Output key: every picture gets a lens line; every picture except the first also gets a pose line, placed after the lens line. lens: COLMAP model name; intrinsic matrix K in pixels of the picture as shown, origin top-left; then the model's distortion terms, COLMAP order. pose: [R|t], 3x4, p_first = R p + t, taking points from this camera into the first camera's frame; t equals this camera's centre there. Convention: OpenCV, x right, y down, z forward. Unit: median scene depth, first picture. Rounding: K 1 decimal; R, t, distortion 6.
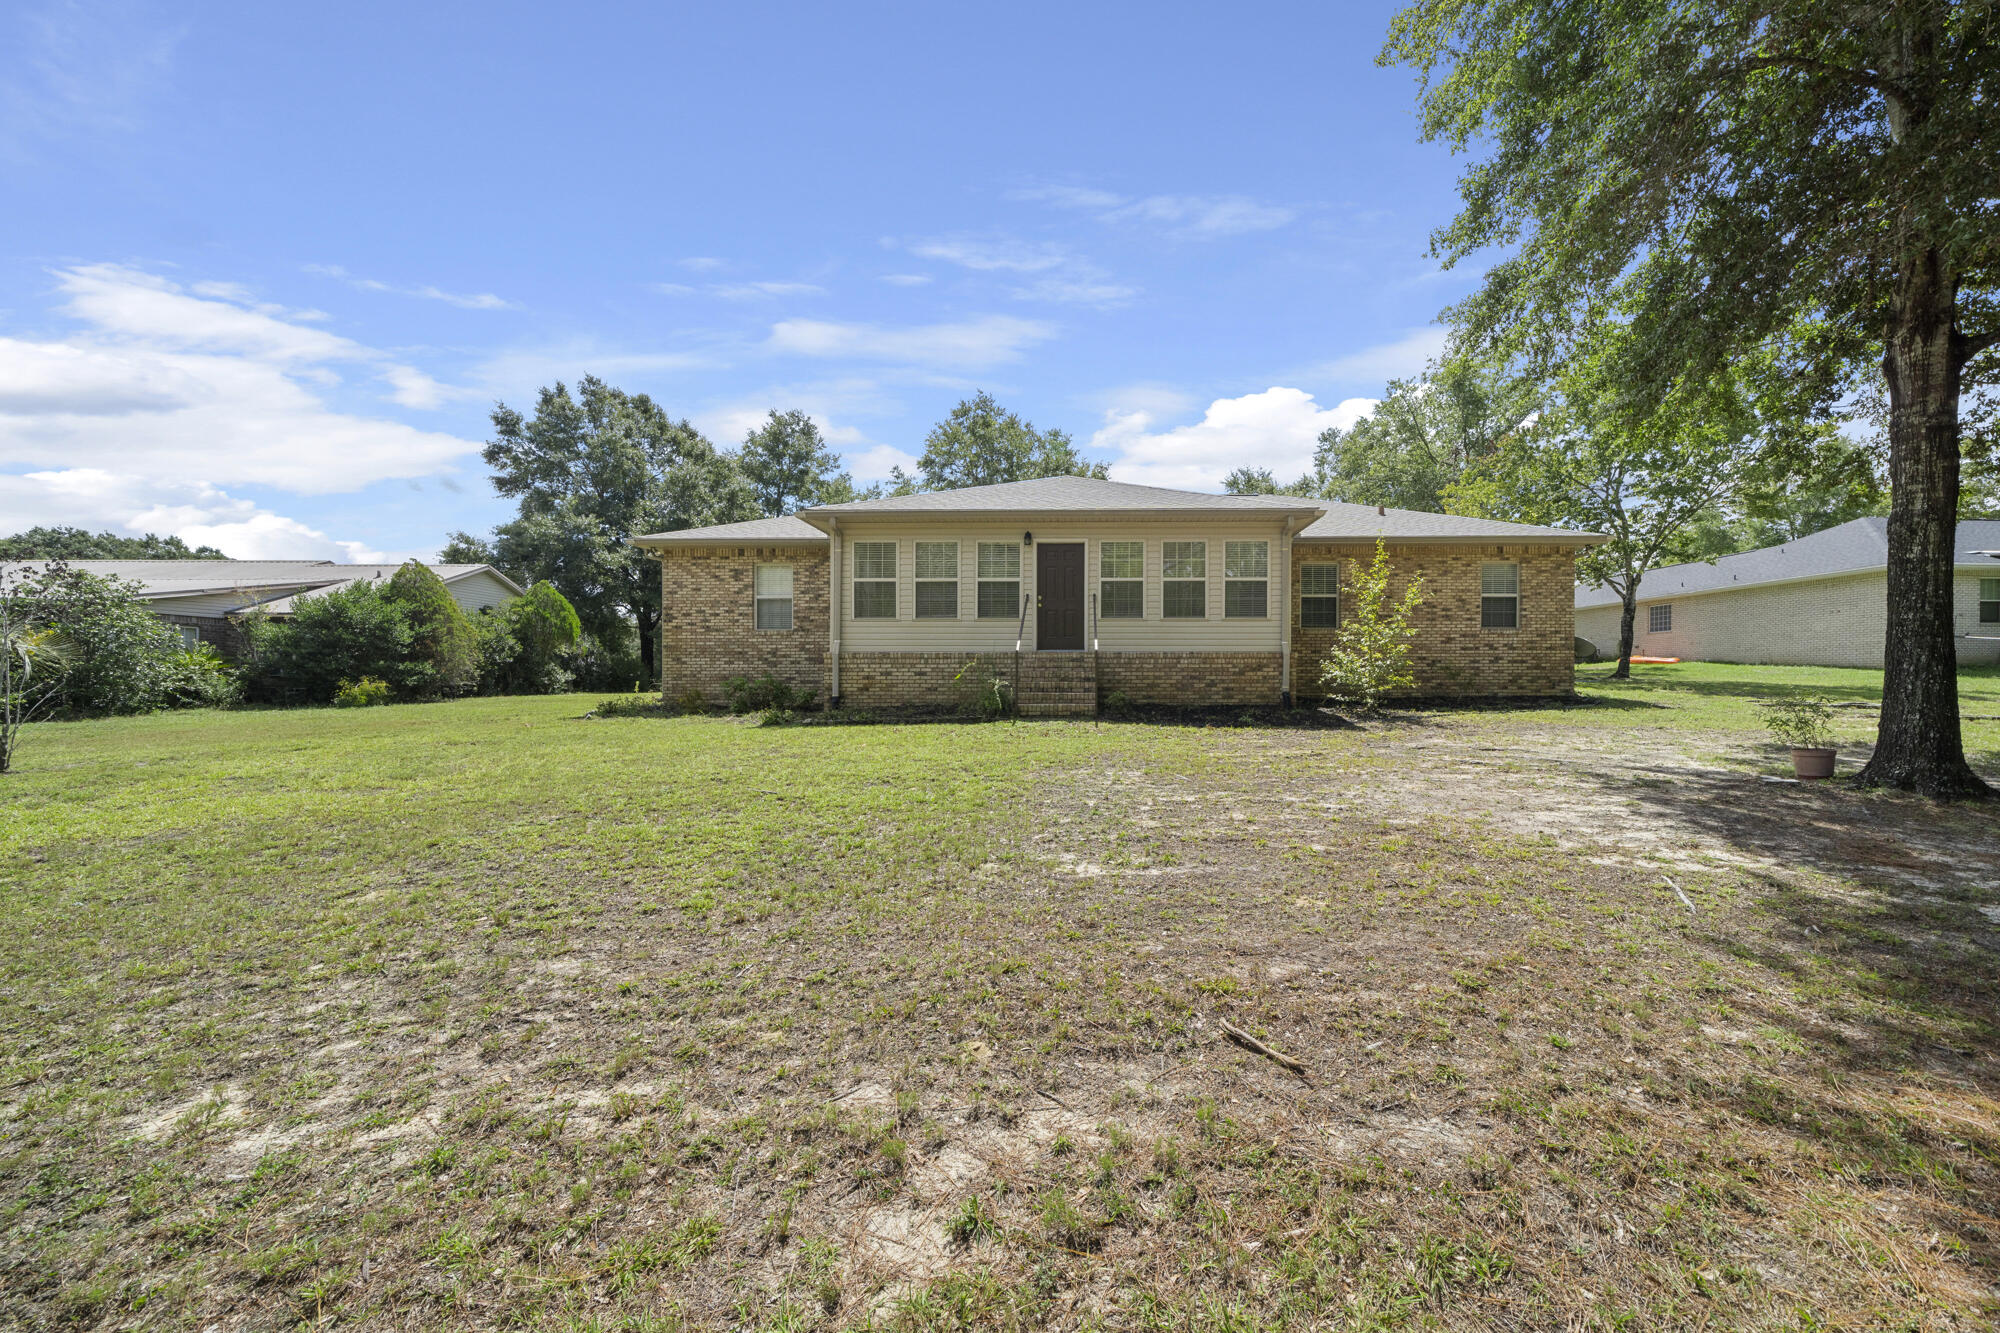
lens RADIAL K [[688.3, 0, 1041.1], [0, 688.3, 644.6], [0, 0, 1]] dist [-0.000940, -0.000083]
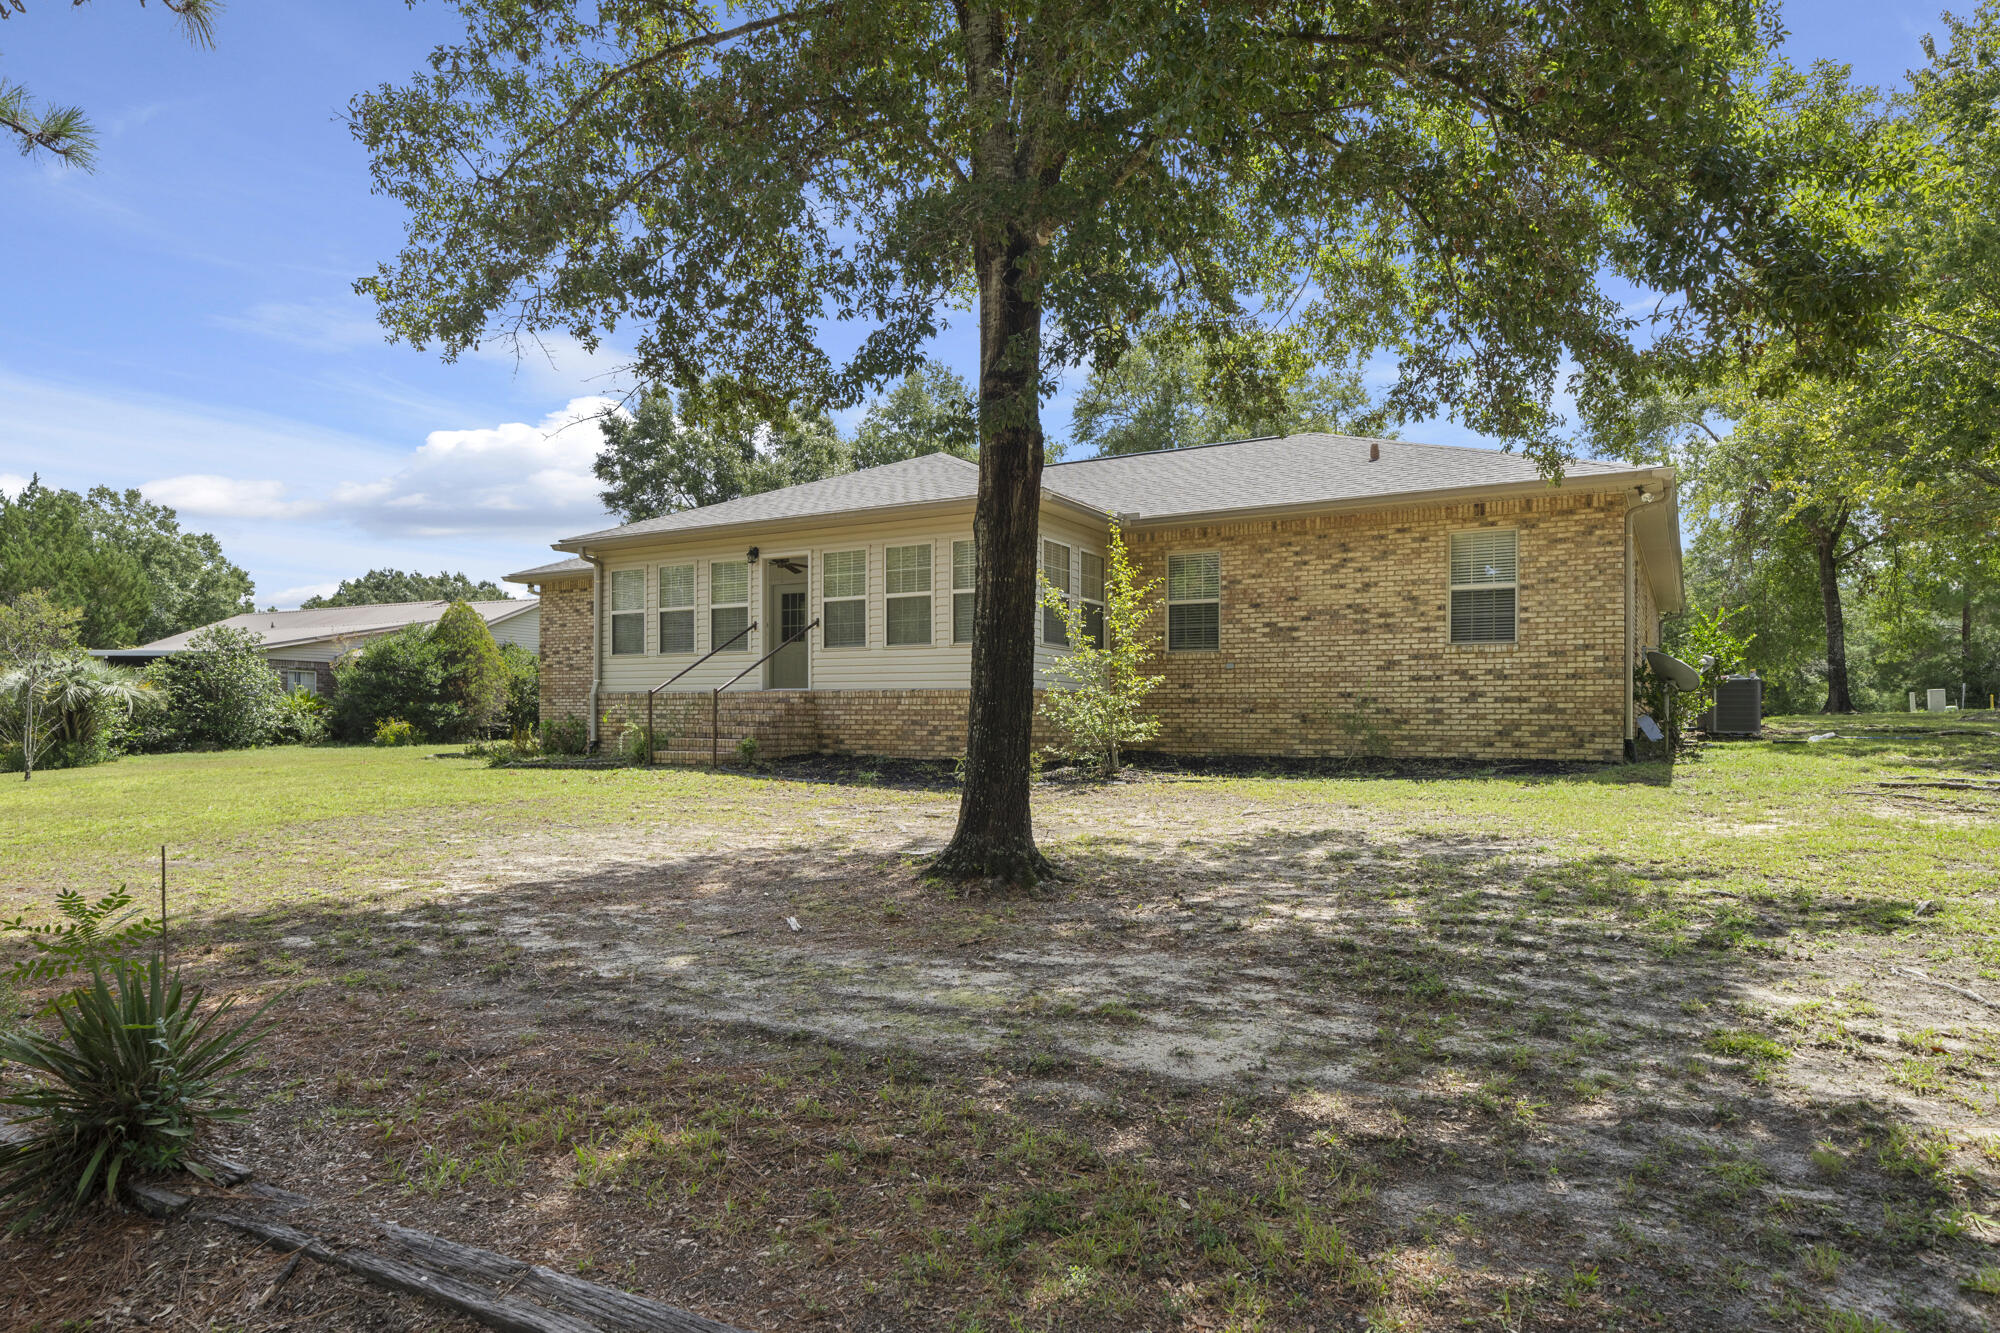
lens RADIAL K [[1127.4, 0, 994.5], [0, 1127.4, 673.6], [0, 0, 1]] dist [-0.000738, 0.000188]
pose [[0.870867, -0.014763, -0.491298, 0.752568], [0.016129, 0.999869, -0.001456, -0.002877], [0.491255, -0.006657, 0.870991, -0.040754]]
